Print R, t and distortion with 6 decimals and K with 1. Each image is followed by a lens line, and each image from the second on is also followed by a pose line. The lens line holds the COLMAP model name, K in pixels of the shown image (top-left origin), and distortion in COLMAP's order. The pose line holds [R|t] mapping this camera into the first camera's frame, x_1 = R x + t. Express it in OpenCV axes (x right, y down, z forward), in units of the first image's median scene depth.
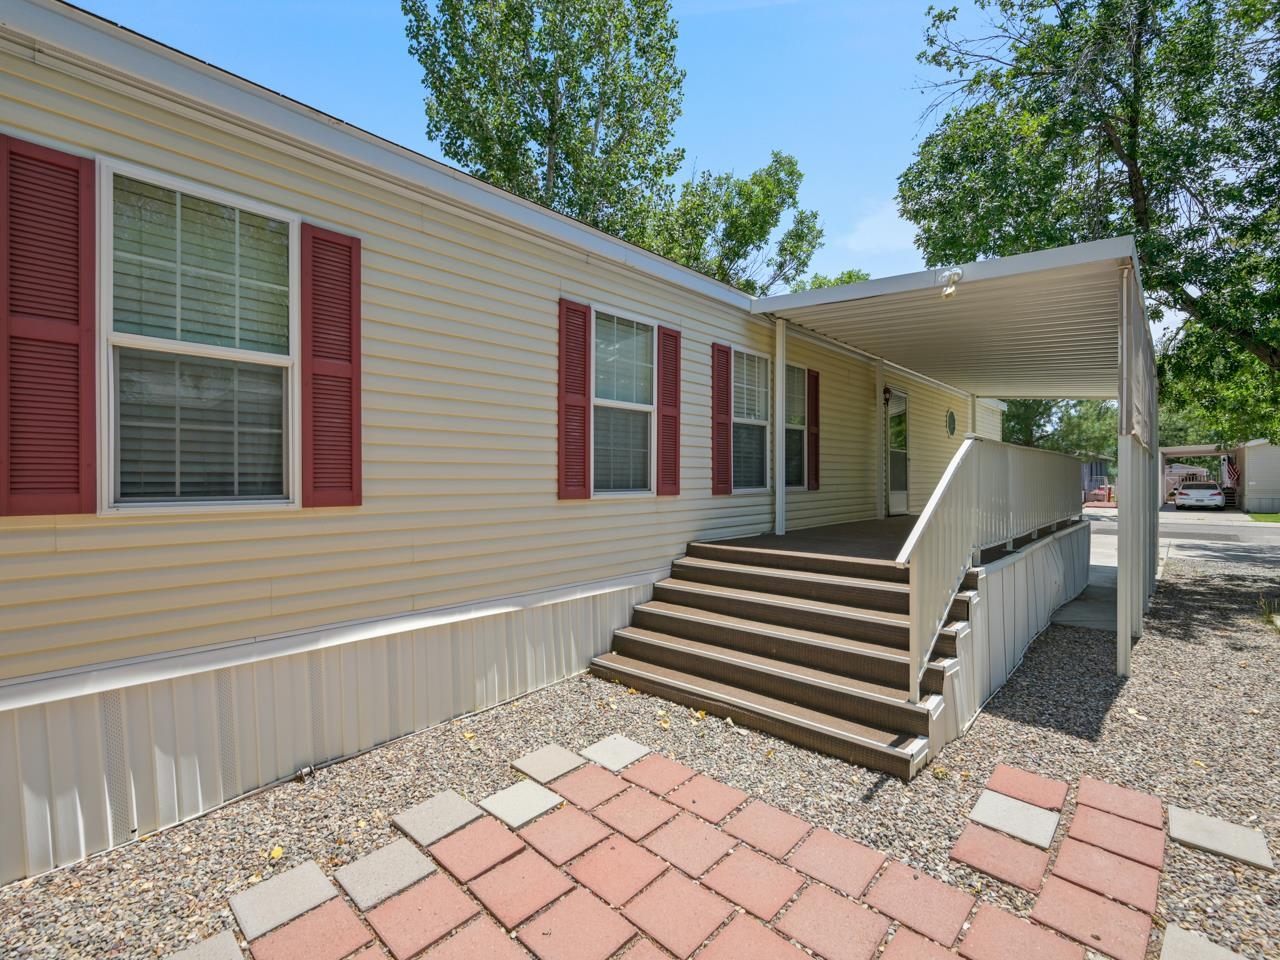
lens RADIAL K [[586.5, 0, 641.6], [0, 586.5, 482.7], [0, 0, 1]] dist [0.000212, 0.000735]
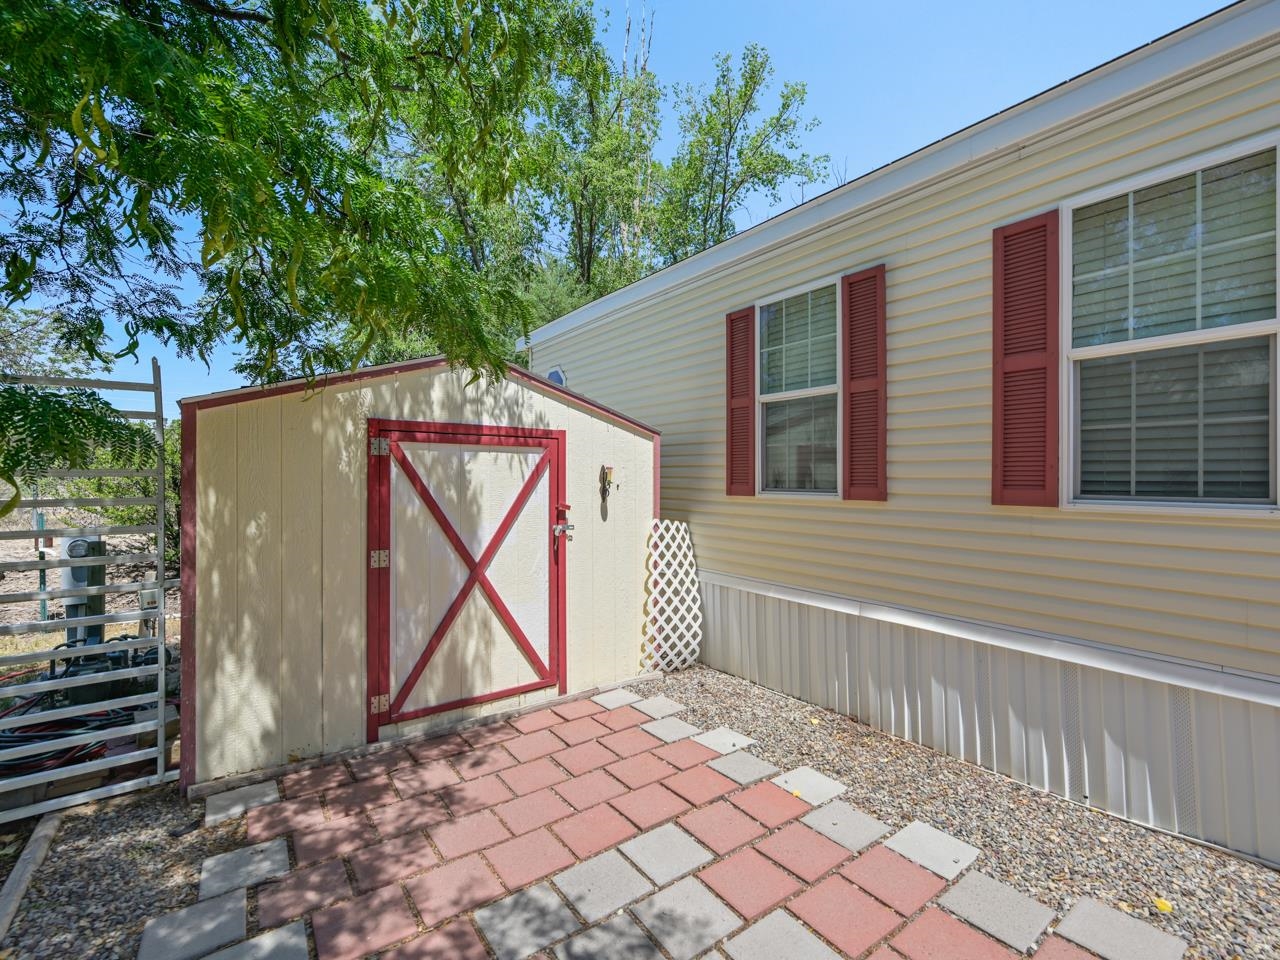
lens RADIAL K [[567.6, 0, 635.1], [0, 567.6, 482.4], [0, 0, 1]] dist [-0.000390, -0.000107]
pose [[-0.185269, 0.009801, -0.982639, 0.346846], [-0.008610, 0.999896, 0.011597, -0.003060], [0.982650, 0.010609, -0.185165, 0.374122]]
